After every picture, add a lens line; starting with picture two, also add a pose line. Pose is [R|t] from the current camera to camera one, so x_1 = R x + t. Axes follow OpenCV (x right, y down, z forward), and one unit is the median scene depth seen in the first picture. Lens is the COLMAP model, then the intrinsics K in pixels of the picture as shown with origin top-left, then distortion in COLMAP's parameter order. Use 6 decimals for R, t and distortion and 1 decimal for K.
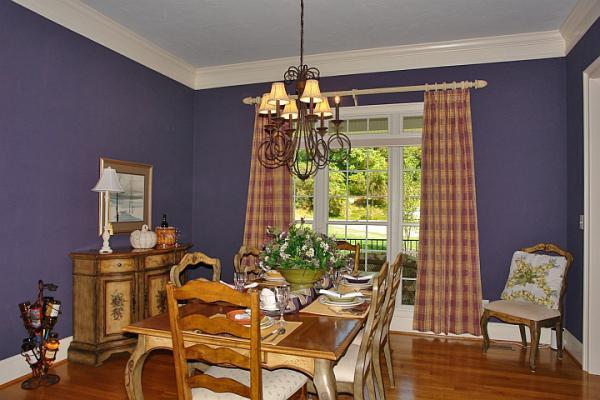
lens RADIAL K [[407.4, 0, 300.6], [0, 407.4, 201.8], [0, 0, 1]] dist [-0.038080, 0.004130]
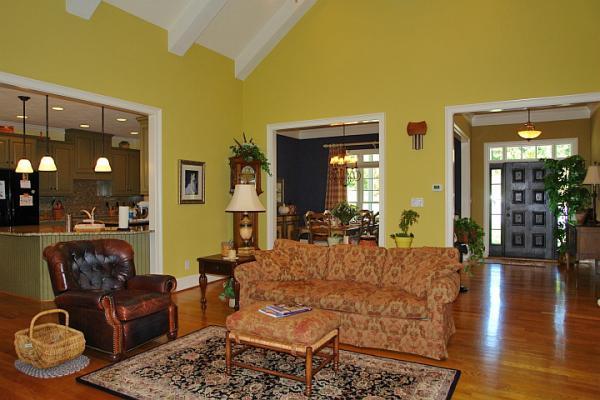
lens RADIAL K [[407.4, 0, 300.9], [0, 407.4, 200.4], [0, 0, 1]] dist [-0.038080, 0.004130]
pose [[0.983932, -0.009083, -0.178315, 0.148149], [0.013769, 0.999591, 0.025058, -0.023077], [0.178014, -0.027111, 0.983654, -1.371496]]
